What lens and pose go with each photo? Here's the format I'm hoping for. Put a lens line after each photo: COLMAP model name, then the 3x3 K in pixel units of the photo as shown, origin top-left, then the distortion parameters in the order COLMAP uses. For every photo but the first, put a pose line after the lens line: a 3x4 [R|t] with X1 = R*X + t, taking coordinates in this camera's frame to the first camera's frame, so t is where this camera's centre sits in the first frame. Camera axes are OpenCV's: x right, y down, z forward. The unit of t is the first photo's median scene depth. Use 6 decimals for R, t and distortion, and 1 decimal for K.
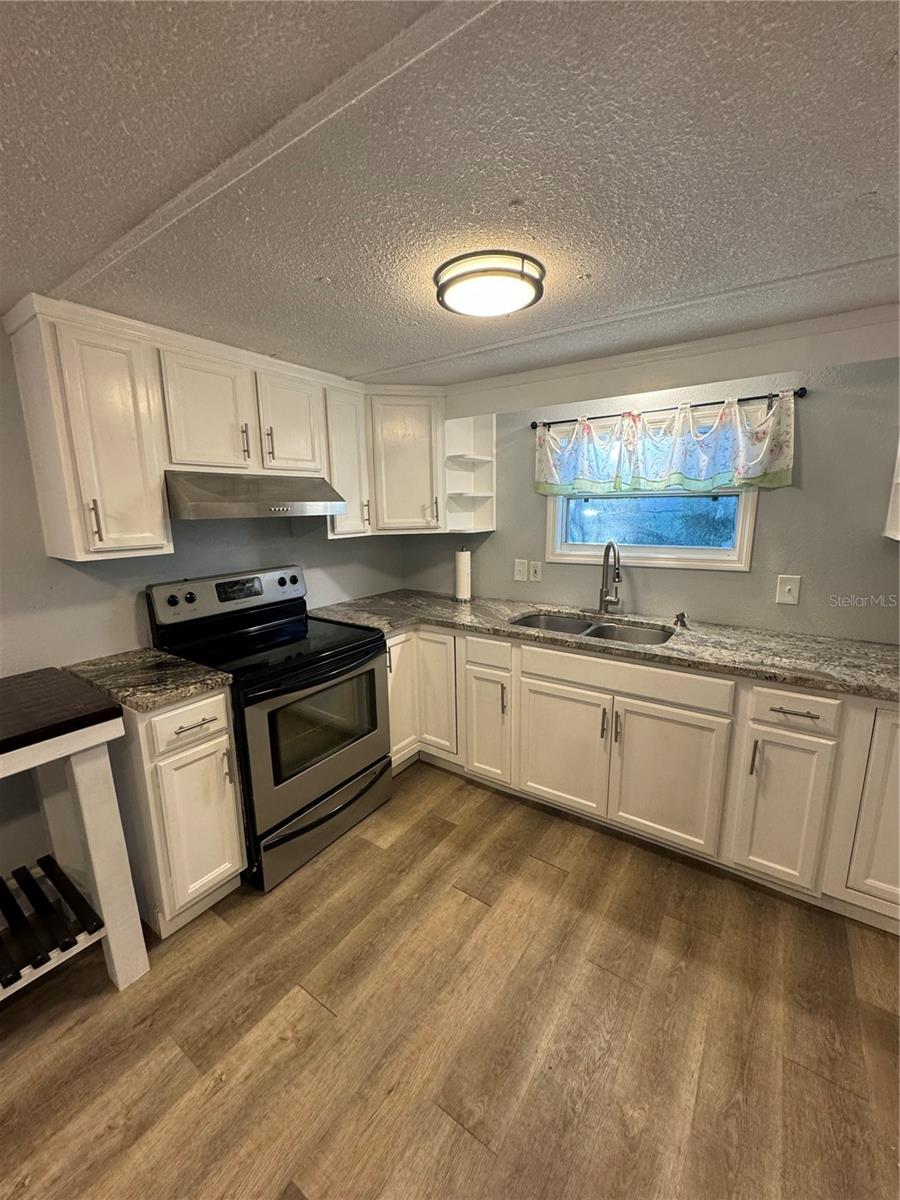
lens RADIAL K [[482.6, 0, 449.0], [0, 482.6, 600.9], [0, 0, 1]] dist [-0.004411, 0.000076]
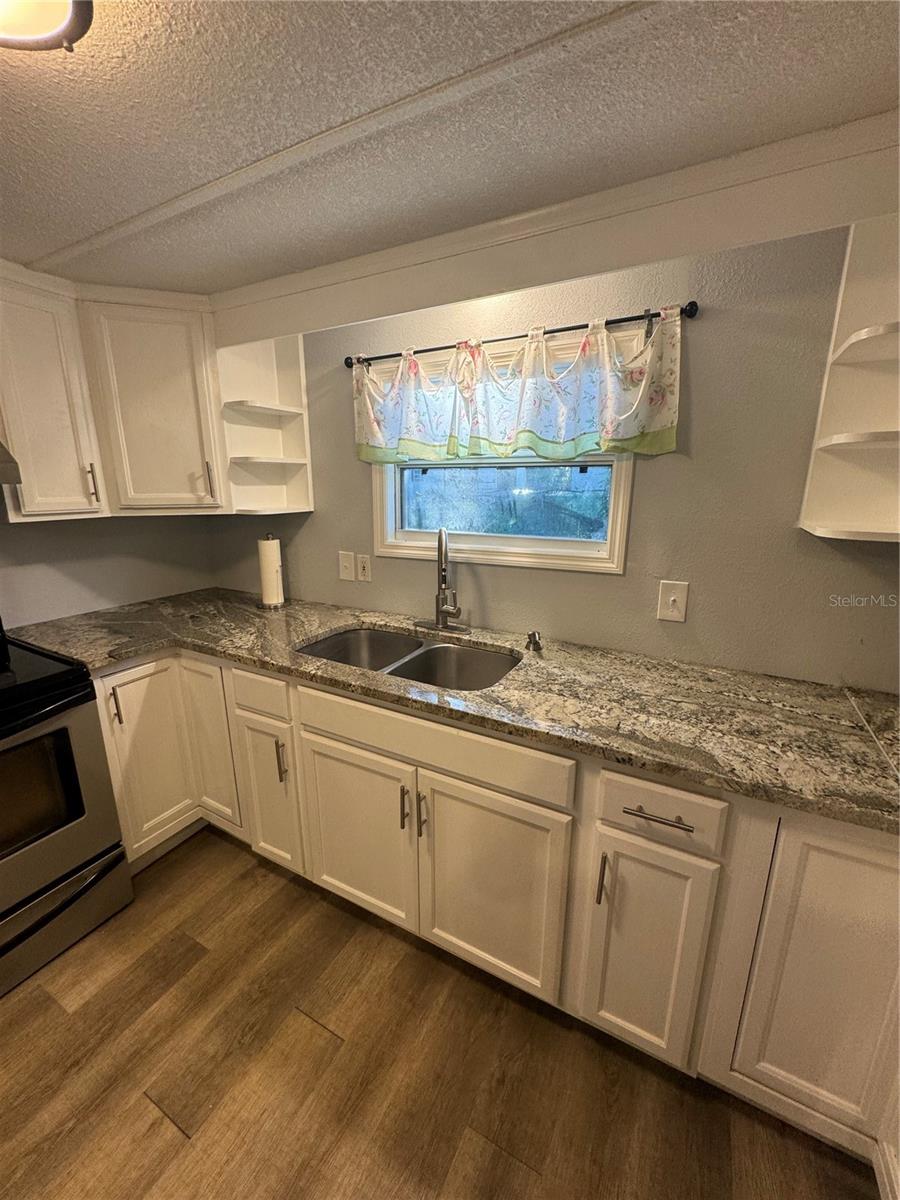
lens RADIAL K [[482.6, 0, 448.6], [0, 482.6, 601.2], [0, 0, 1]] dist [-0.004411, 0.000076]
pose [[0.993312, -0.010415, 0.114991, 0.279966], [0.005172, 0.998938, 0.045794, -0.054149], [-0.115345, -0.044893, 0.992310, 0.315419]]
